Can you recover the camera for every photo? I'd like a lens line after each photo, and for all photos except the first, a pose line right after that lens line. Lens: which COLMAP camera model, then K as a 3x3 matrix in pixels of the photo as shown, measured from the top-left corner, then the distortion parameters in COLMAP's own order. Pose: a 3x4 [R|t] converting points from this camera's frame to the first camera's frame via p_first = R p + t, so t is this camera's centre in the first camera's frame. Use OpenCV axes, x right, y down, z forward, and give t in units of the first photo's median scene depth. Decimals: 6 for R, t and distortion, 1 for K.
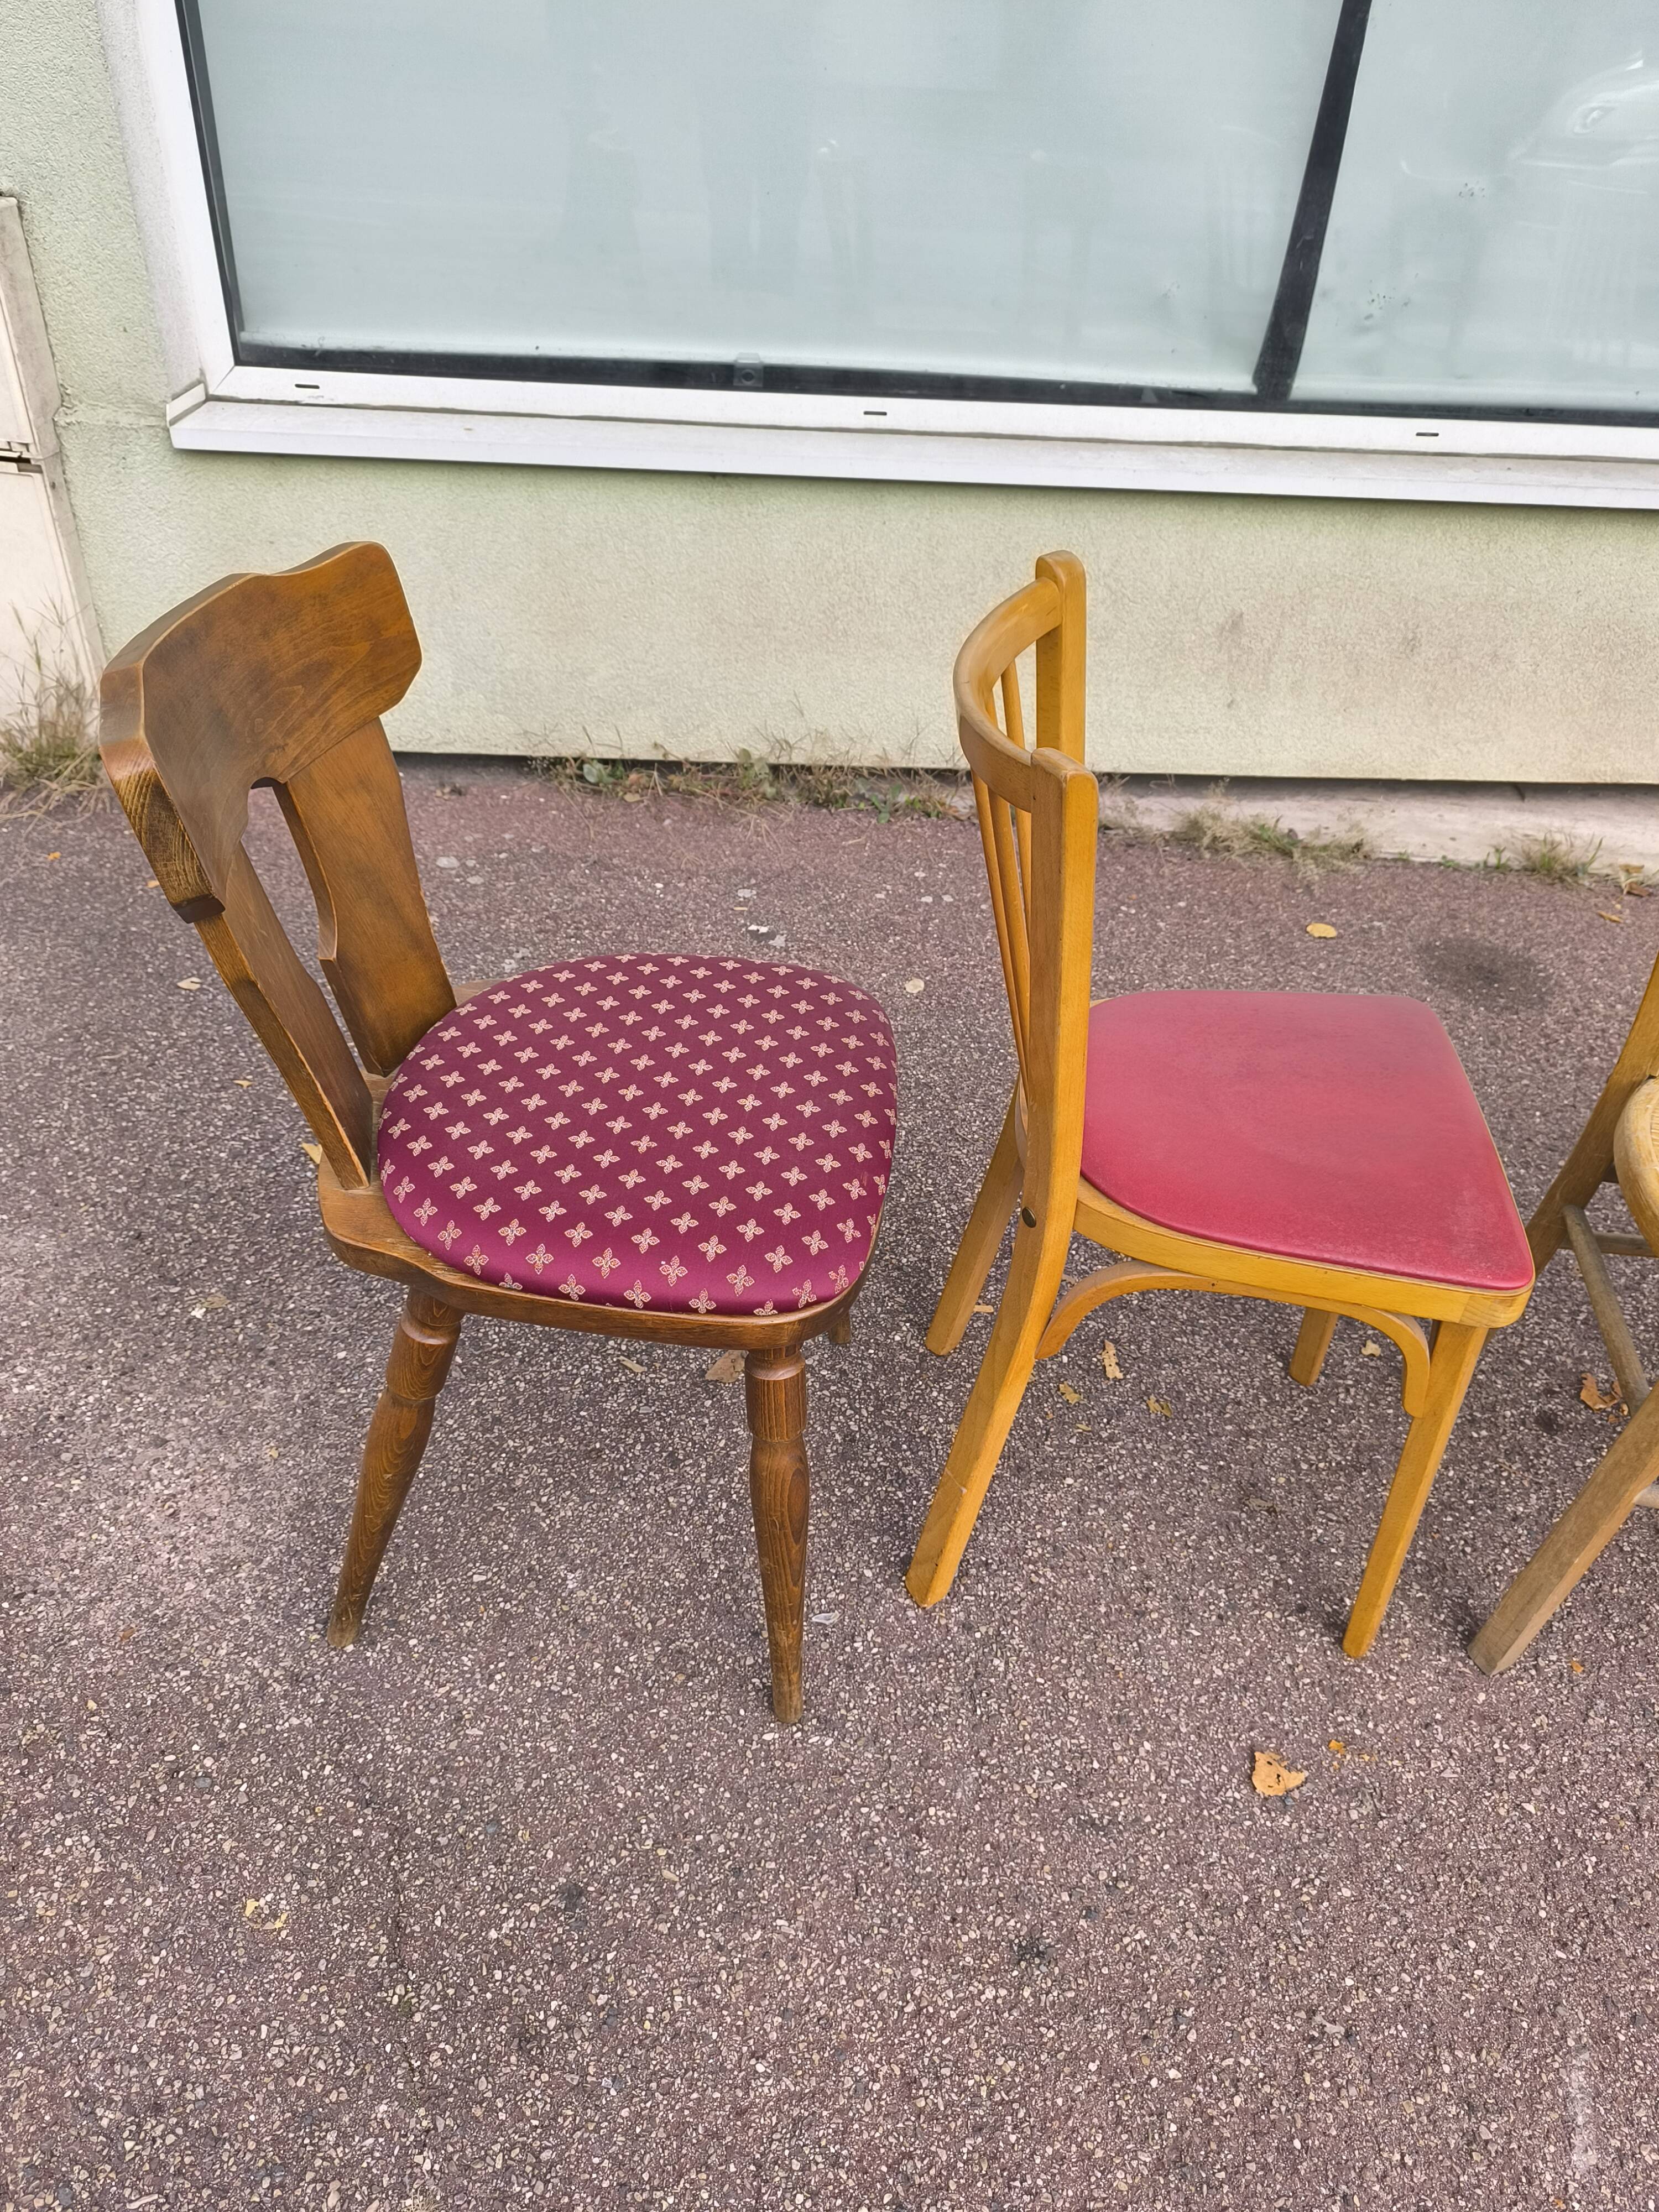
lens RADIAL K [[1552.9, 0, 819.6], [0, 1552.9, 1122.1], [0, 0, 1]] dist [0.025511, -0.030582]
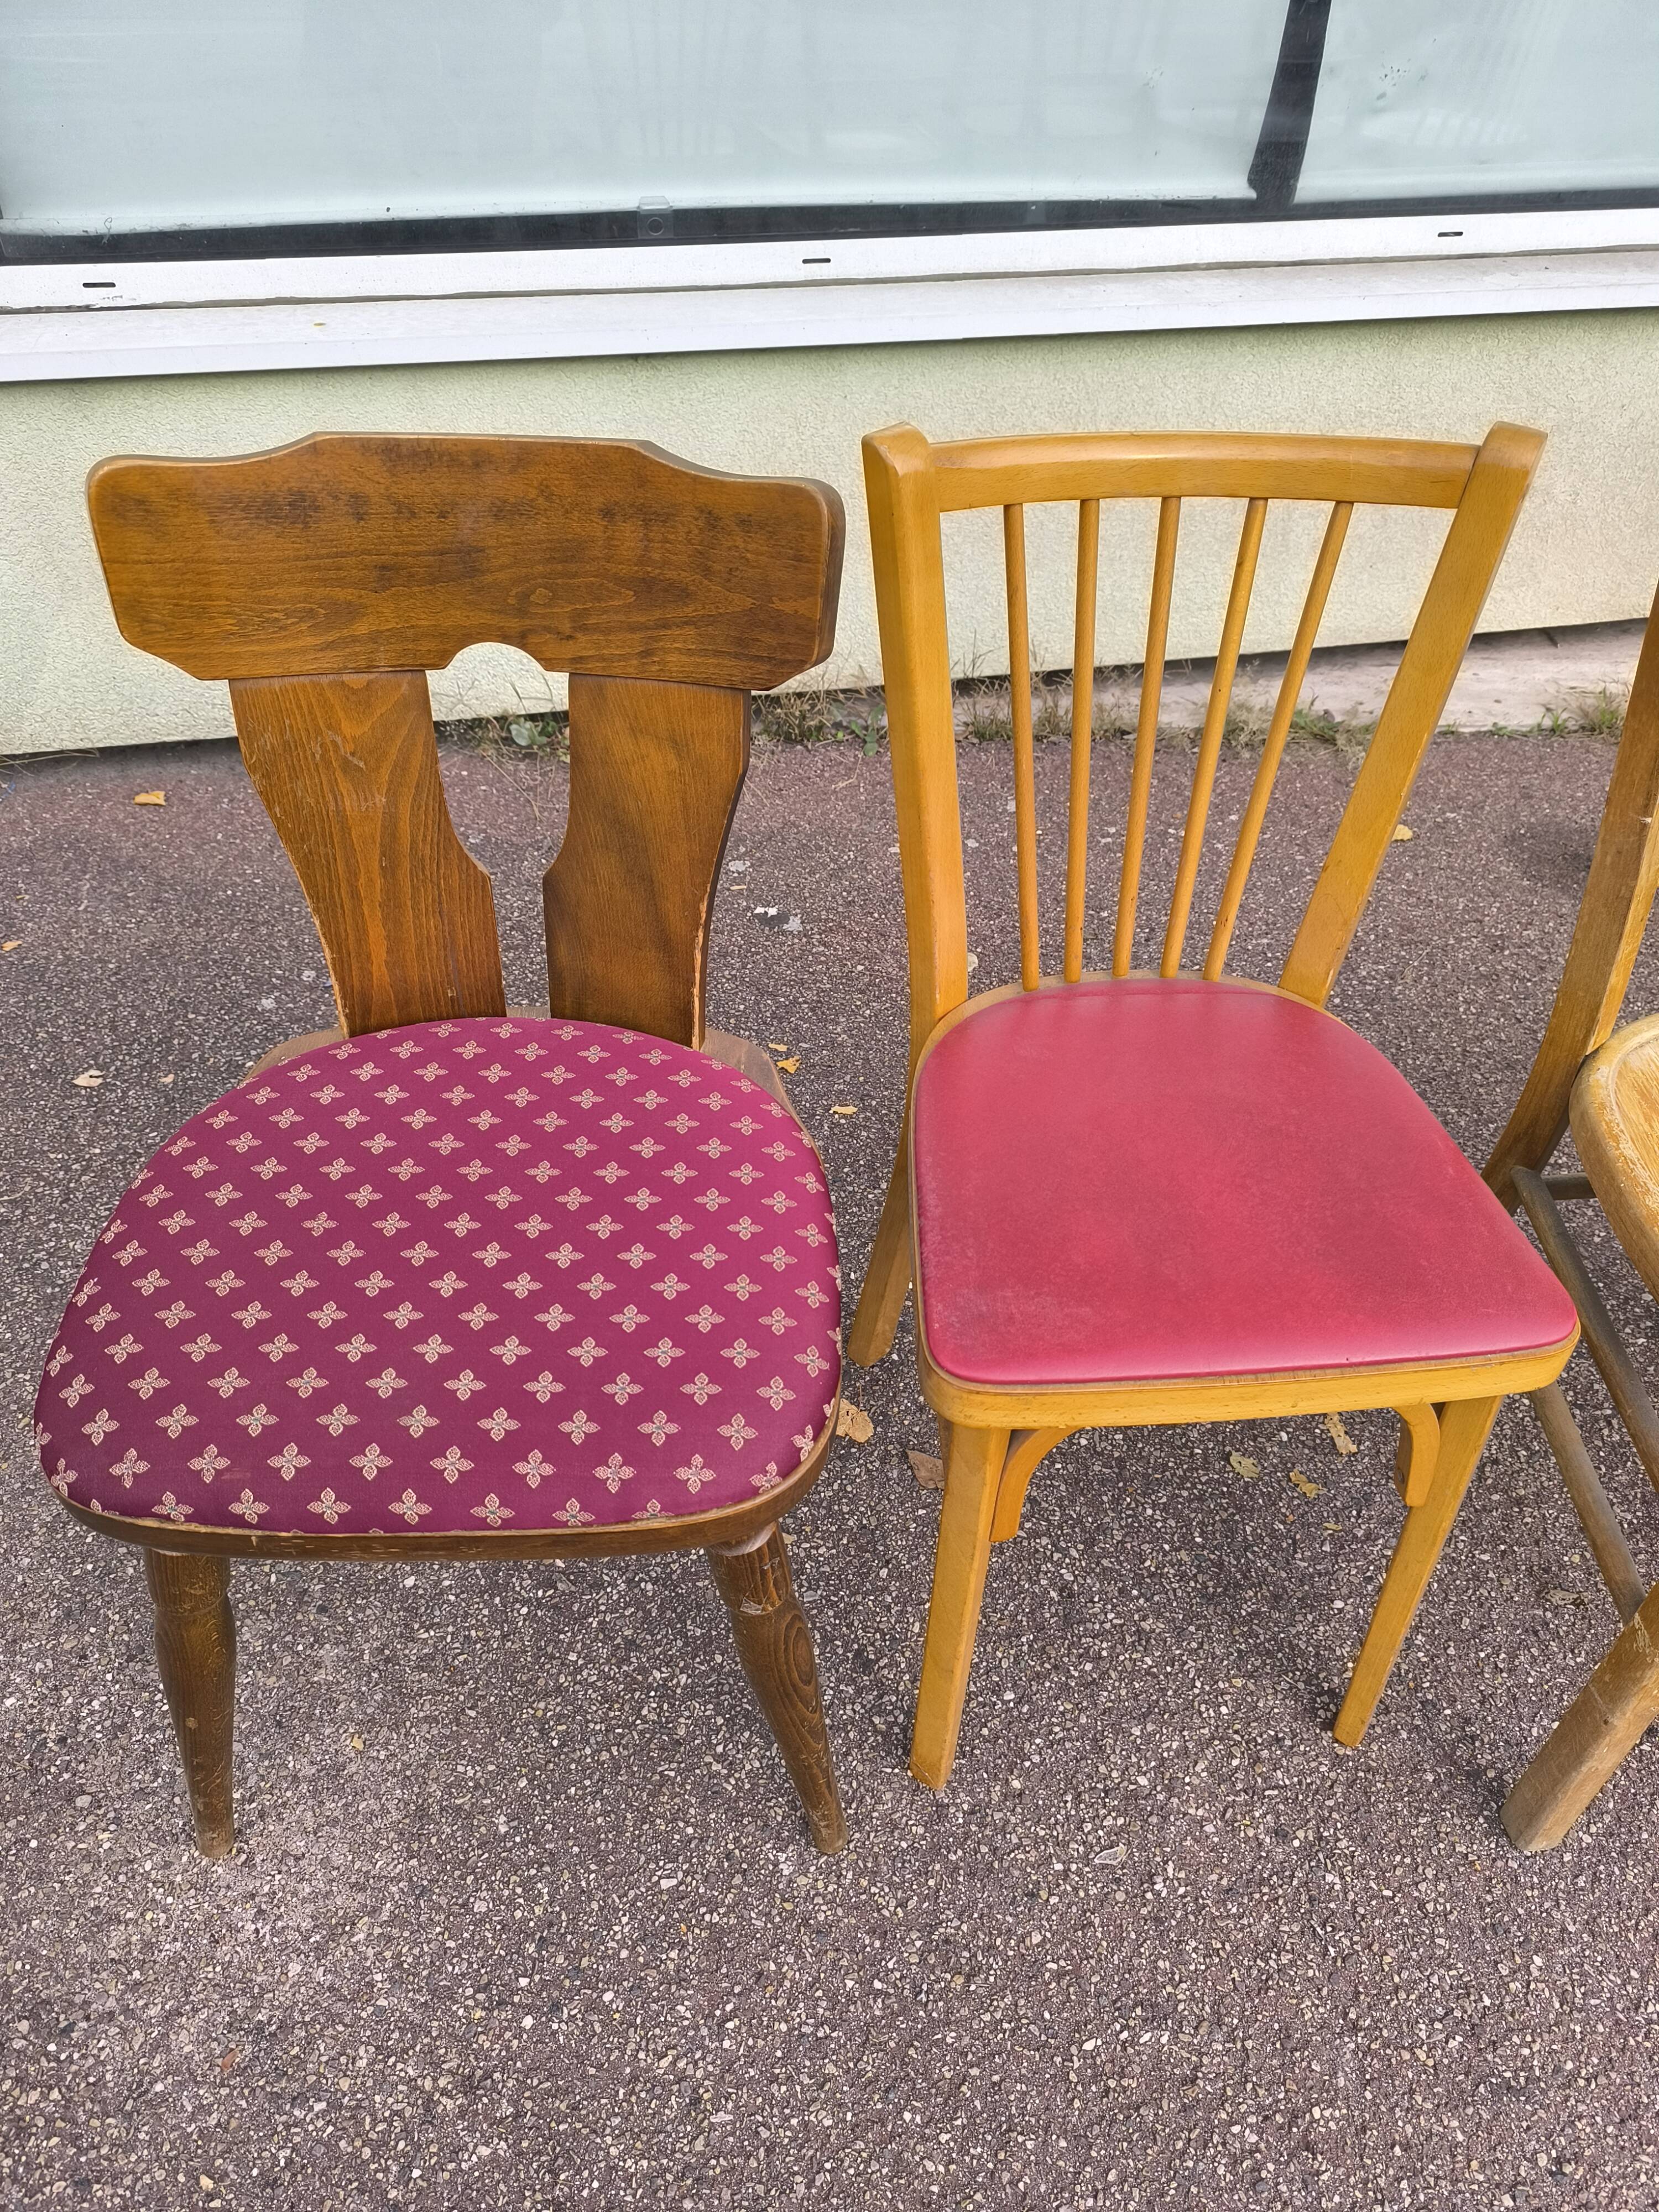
lens RADIAL K [[1552.9, 0, 850.1], [0, 1552.9, 1125.9], [0, 0, 1]] dist [0.025511, -0.030582]
pose [[0.986073, -0.135069, 0.097041, -0.136337], [0.125316, 0.987021, 0.100425, -0.130865], [-0.109346, -0.086866, 0.990201, 0.222898]]
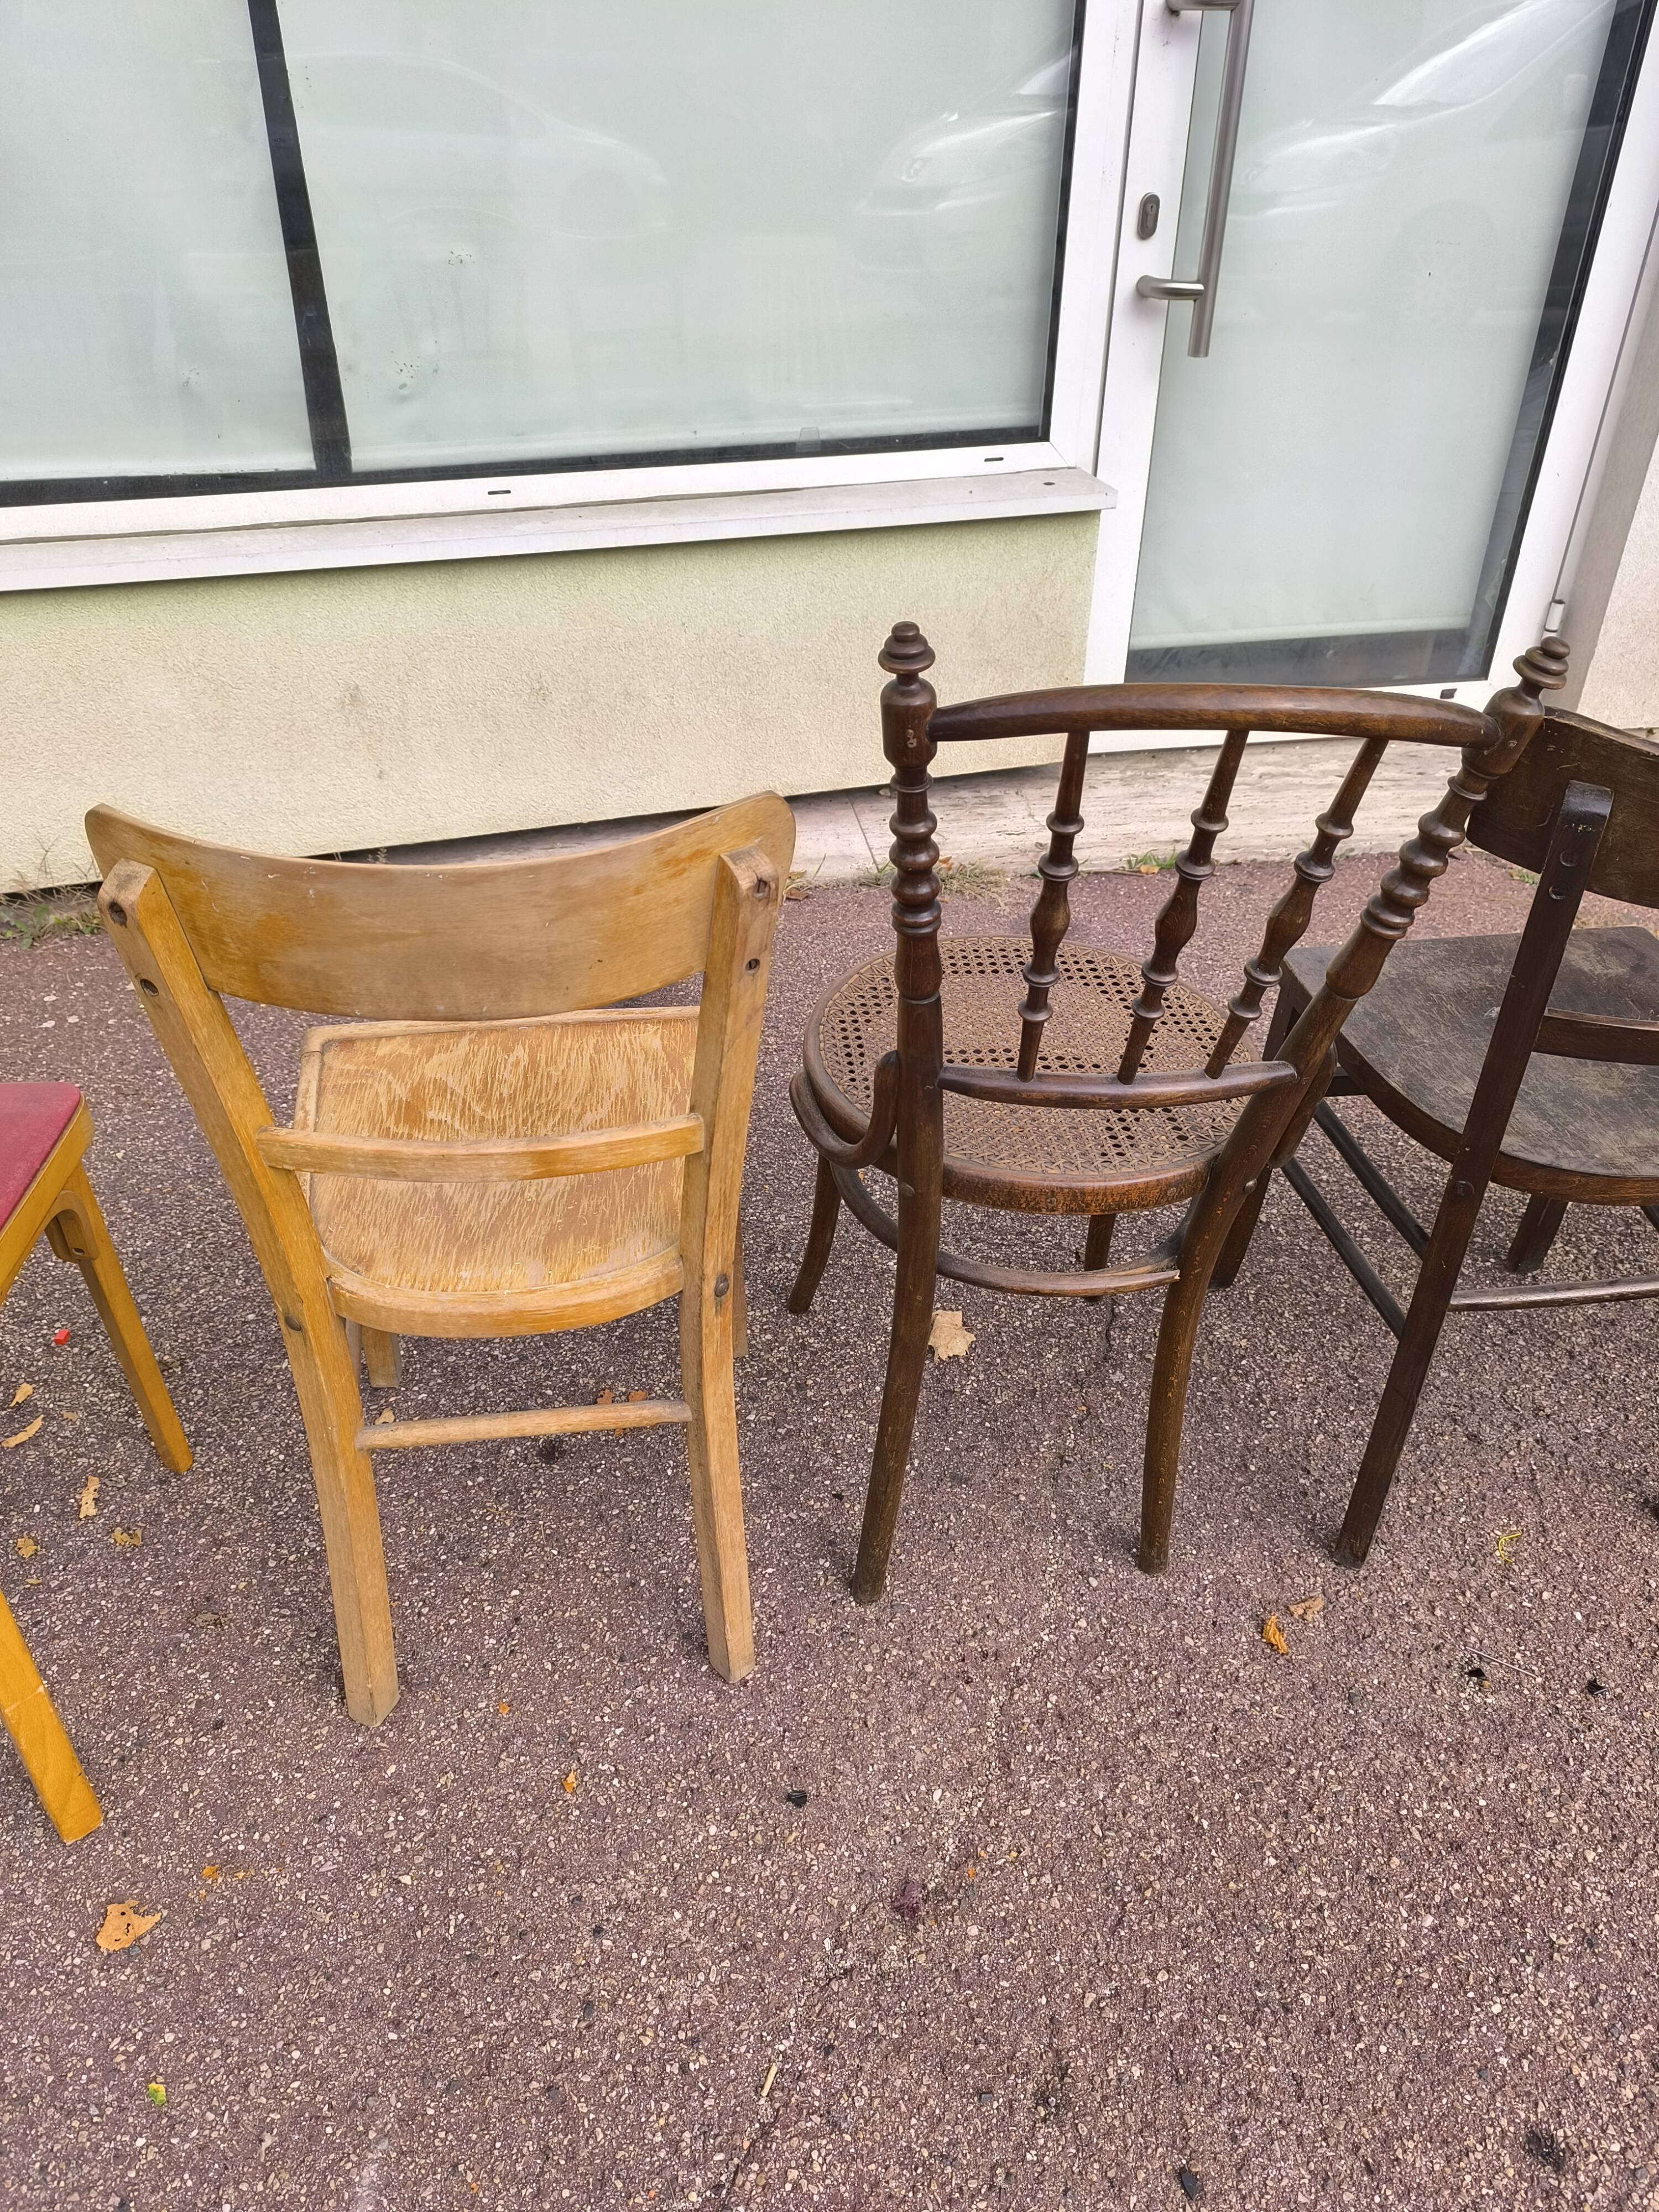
lens RADIAL K [[1552.9, 0, 836.7], [0, 1552.9, 1113.7], [0, 0, 1]] dist [0.025511, -0.030582]
pose [[0.958233, -0.190363, 0.213429, 0.483092], [0.200090, 0.979465, -0.024735, 0.042831], [-0.204338, 0.066407, 0.976645, -0.022622]]
